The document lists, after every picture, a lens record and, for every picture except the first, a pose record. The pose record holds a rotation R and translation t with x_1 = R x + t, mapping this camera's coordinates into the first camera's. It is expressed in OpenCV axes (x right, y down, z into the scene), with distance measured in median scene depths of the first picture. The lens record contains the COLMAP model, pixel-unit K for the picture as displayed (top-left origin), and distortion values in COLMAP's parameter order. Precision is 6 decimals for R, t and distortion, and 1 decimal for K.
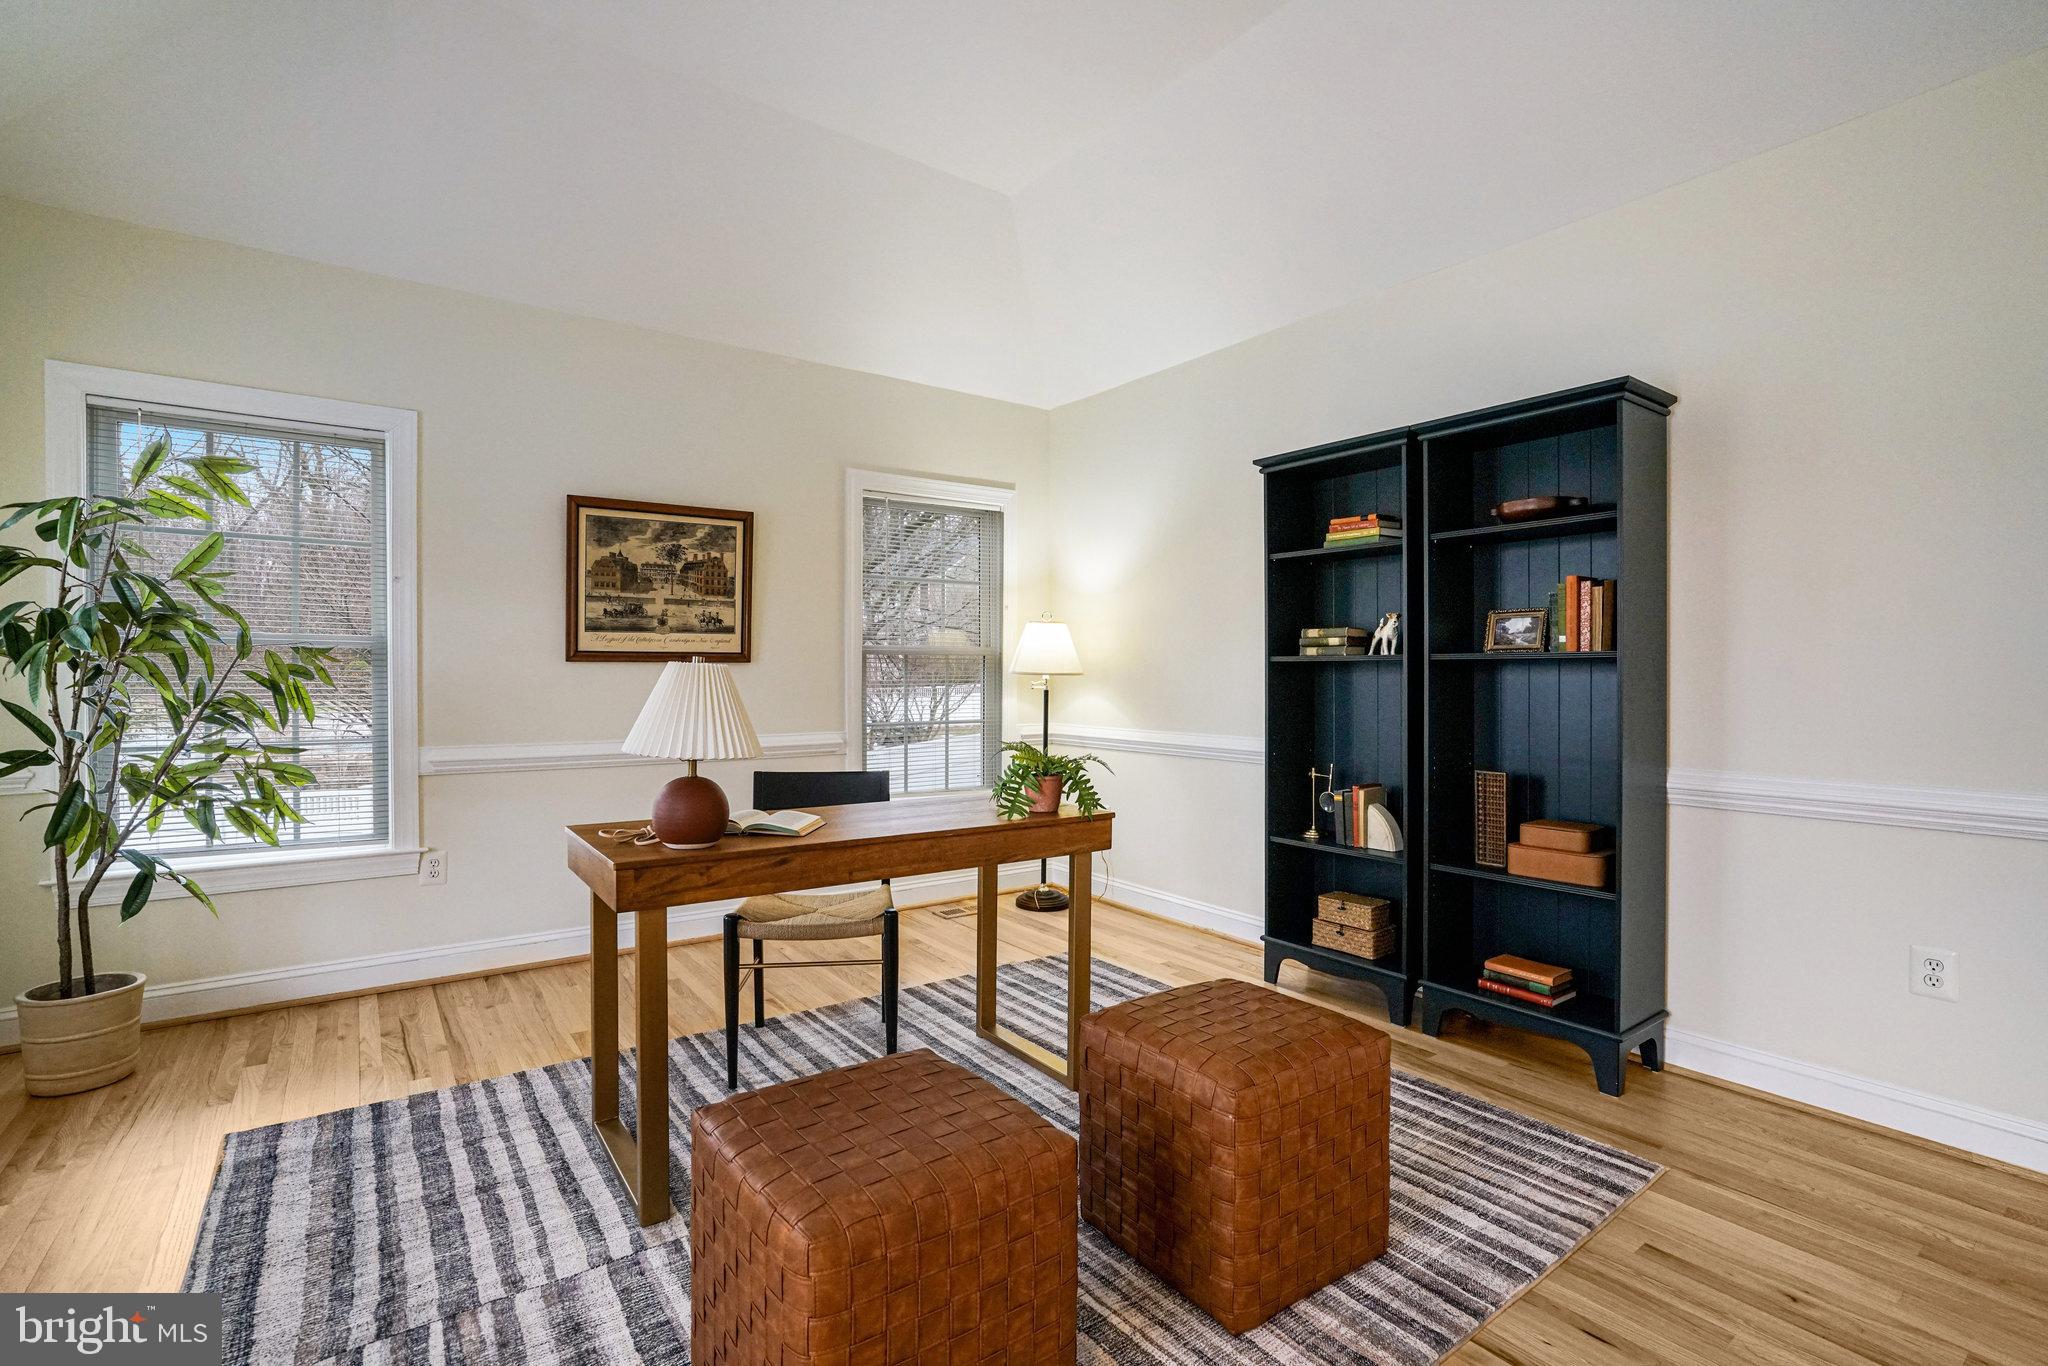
lens RADIAL K [[946.6, 0, 1015.1], [0, 946.6, 677.3], [0, 0, 1]] dist [-0.002754, -0.000127]
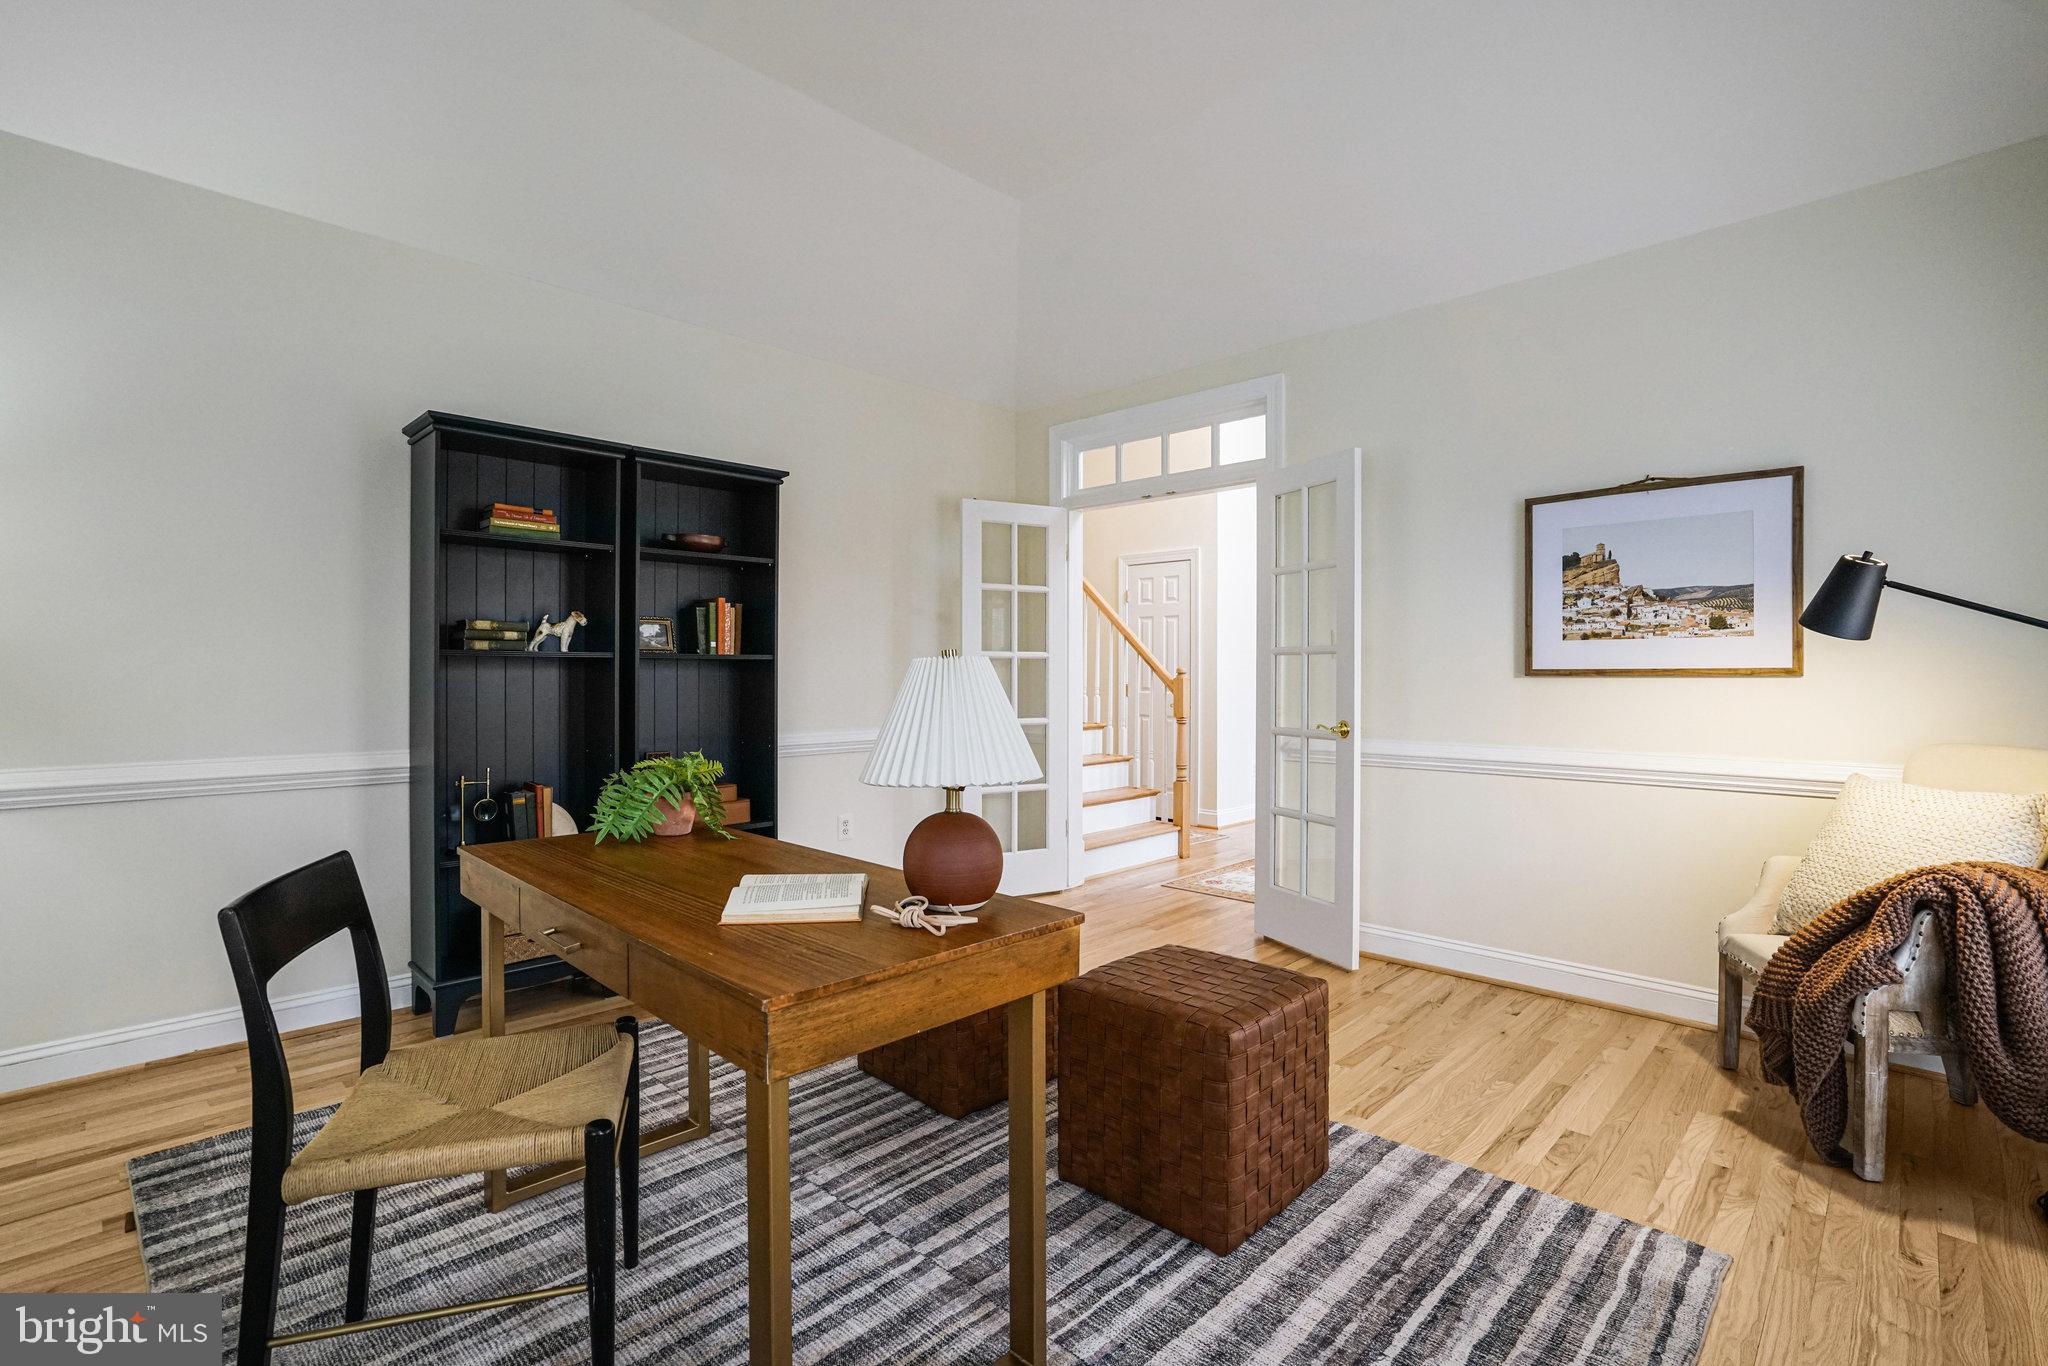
lens RADIAL K [[946.6, 0, 1015.1], [0, 946.6, 677.3], [0, 0, 1]] dist [-0.002754, -0.000127]
pose [[-0.187107, -0.006235, 0.982320, -0.736639], [0.000168, 0.999980, 0.006379, -0.002339], [-0.982340, 0.001359, -0.187102, 0.746855]]
